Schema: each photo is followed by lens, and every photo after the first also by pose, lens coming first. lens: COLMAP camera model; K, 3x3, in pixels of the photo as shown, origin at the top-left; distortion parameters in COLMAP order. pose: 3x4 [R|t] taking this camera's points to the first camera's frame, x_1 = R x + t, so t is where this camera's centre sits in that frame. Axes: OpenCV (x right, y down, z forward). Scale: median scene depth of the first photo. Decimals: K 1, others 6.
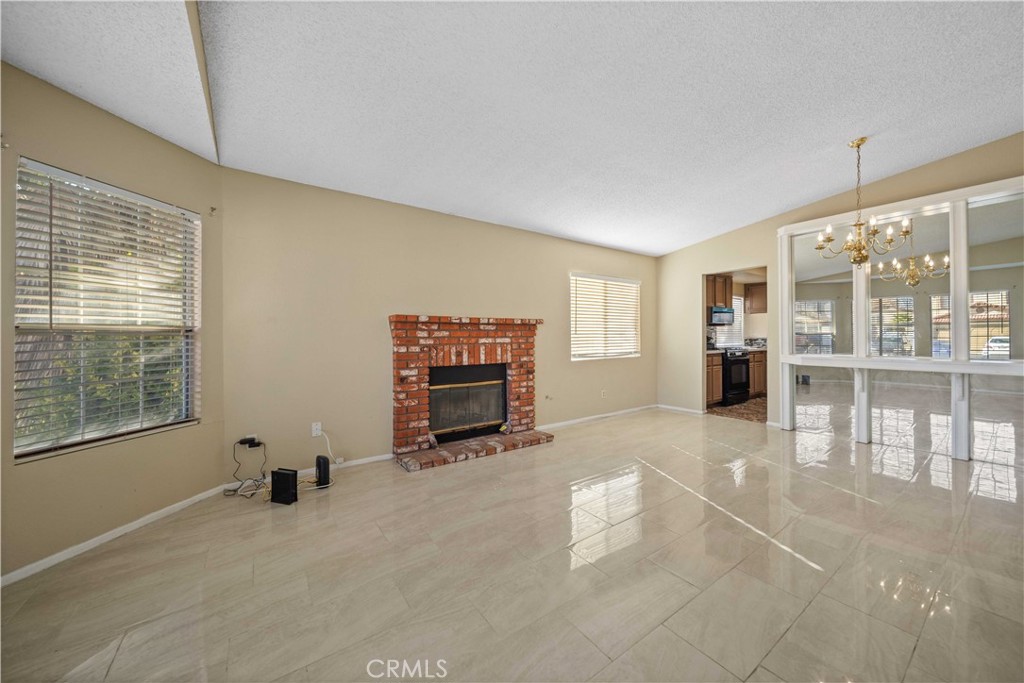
lens RADIAL K [[364.1, 0, 510.8], [0, 364.1, 336.2], [0, 0, 1]] dist [0.000359, -0.000046]
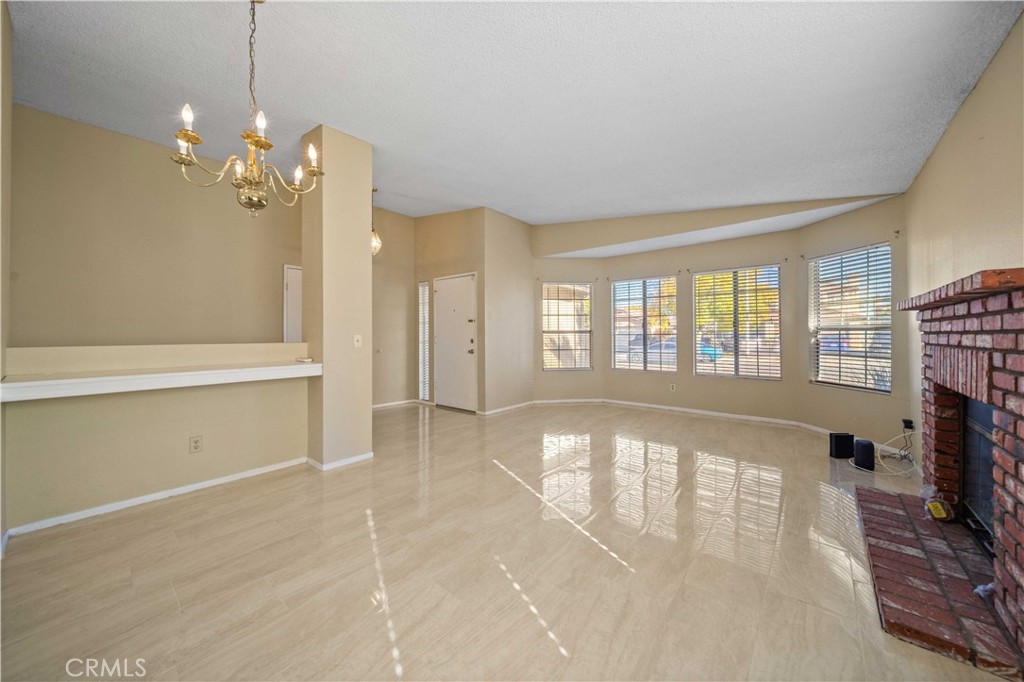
lens RADIAL K [[364.1, 0, 510.8], [0, 364.1, 335.7], [0, 0, 1]] dist [0.000359, -0.000046]
pose [[-0.966974, 0.008091, -0.254745, 0.924628], [0.008186, 0.999966, 0.000688, 0.003656], [0.254742, -0.001421, -0.967008, 2.107252]]
